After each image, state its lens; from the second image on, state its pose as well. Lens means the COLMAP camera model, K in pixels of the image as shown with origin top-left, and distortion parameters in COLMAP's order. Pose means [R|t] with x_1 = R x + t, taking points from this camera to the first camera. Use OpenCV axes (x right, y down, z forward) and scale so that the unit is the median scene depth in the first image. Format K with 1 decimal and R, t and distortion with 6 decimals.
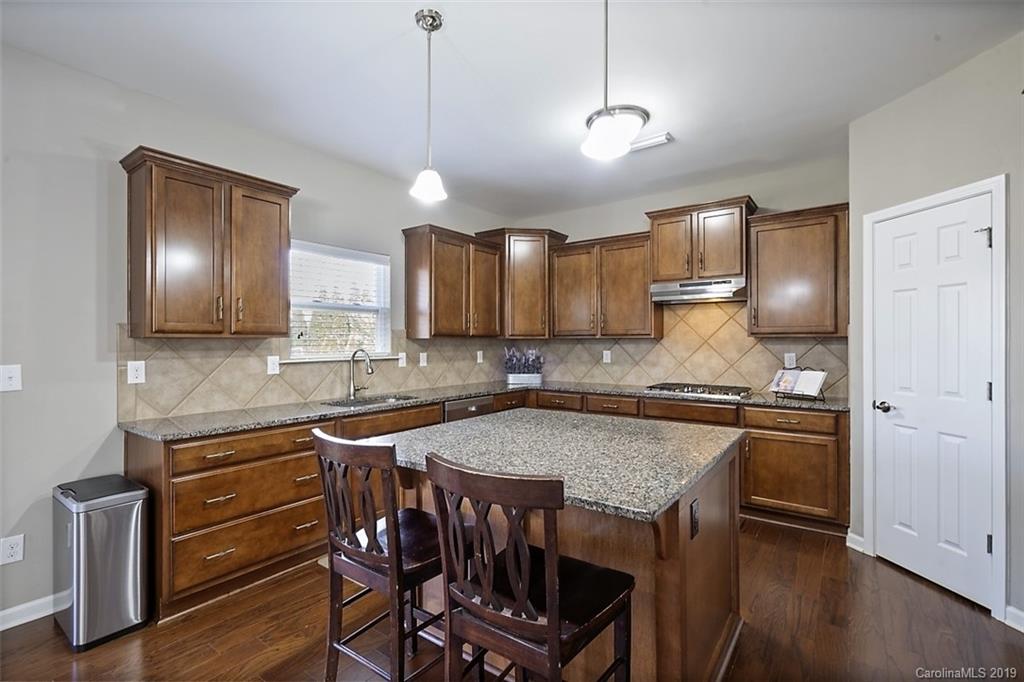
lens RADIAL K [[465.3, 0, 513.6], [0, 465.3, 342.9], [0, 0, 1]] dist [0.001673, 0.000231]
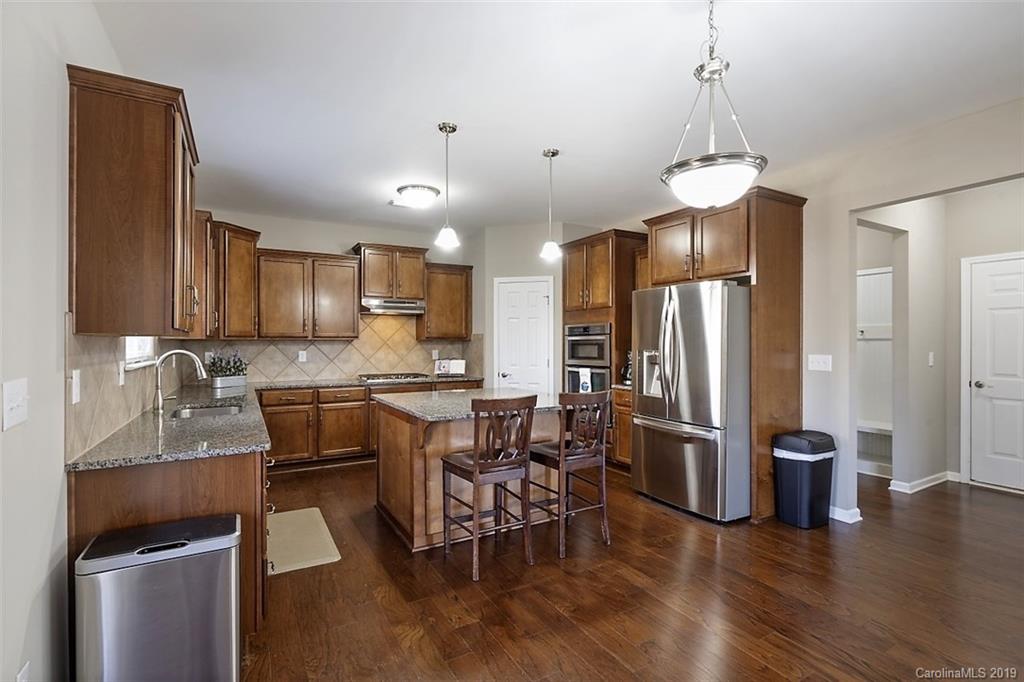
lens RADIAL K [[465.3, 0, 516.1], [0, 465.3, 342.7], [0, 0, 1]] dist [0.001673, 0.000231]
pose [[0.421371, 0.000404, 0.906888, -0.692415], [0.003573, 0.999991, -0.002106, 0.001129], [-0.906881, 0.004127, 0.421366, 0.070817]]
